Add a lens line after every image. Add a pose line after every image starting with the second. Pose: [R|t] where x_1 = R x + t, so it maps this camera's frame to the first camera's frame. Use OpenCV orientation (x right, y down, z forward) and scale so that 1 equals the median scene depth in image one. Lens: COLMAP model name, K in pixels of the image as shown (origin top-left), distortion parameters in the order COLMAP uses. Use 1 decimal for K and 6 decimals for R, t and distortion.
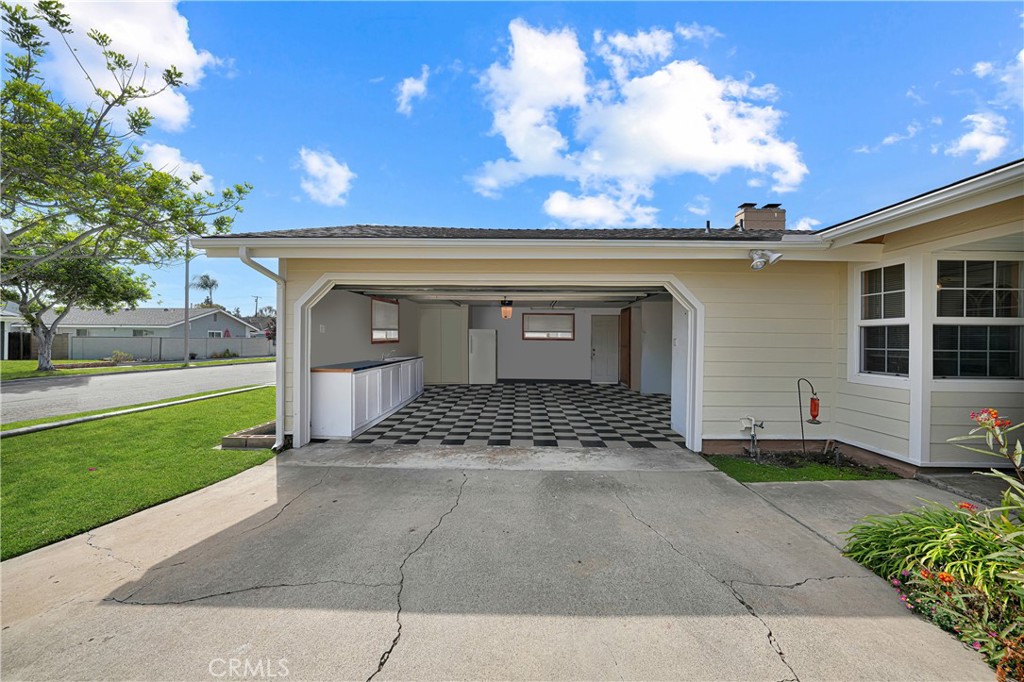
lens RADIAL K [[364.7, 0, 503.6], [0, 364.7, 343.2], [0, 0, 1]] dist [-0.013205, 0.000000]
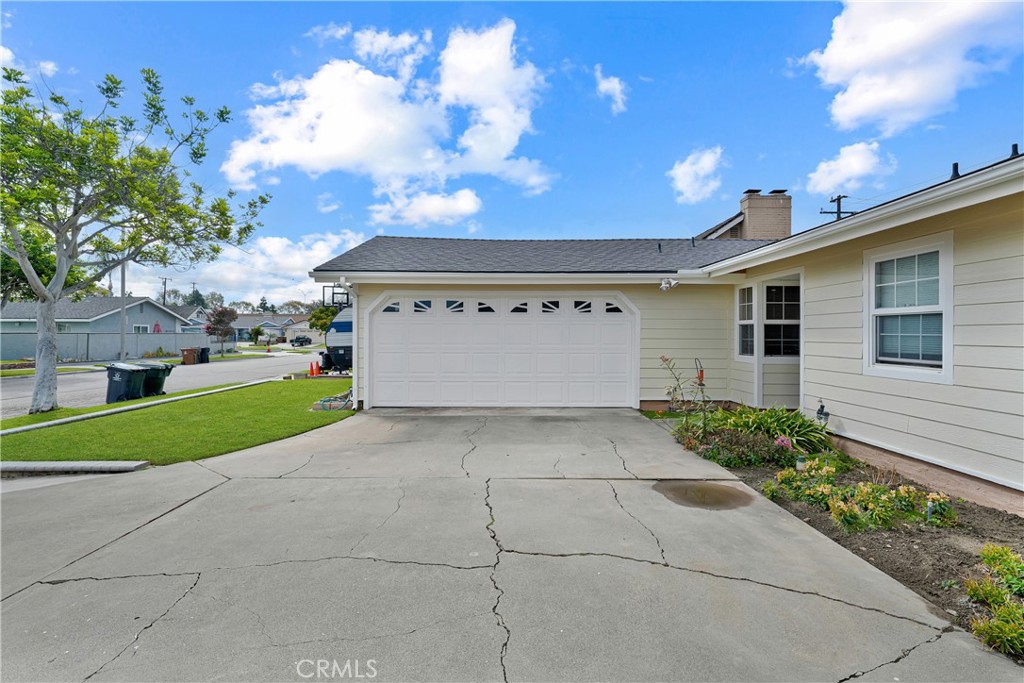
lens RADIAL K [[494.0, 0, 512.0], [0, 494.0, 341.5], [0, 0, 1]] dist [-0.000310, -0.000018]
pose [[0.999081, -0.006698, 0.042347, -0.065056], [0.006381, 0.999951, 0.007626, 0.002841], [-0.042396, -0.007349, 0.999074, -1.023759]]
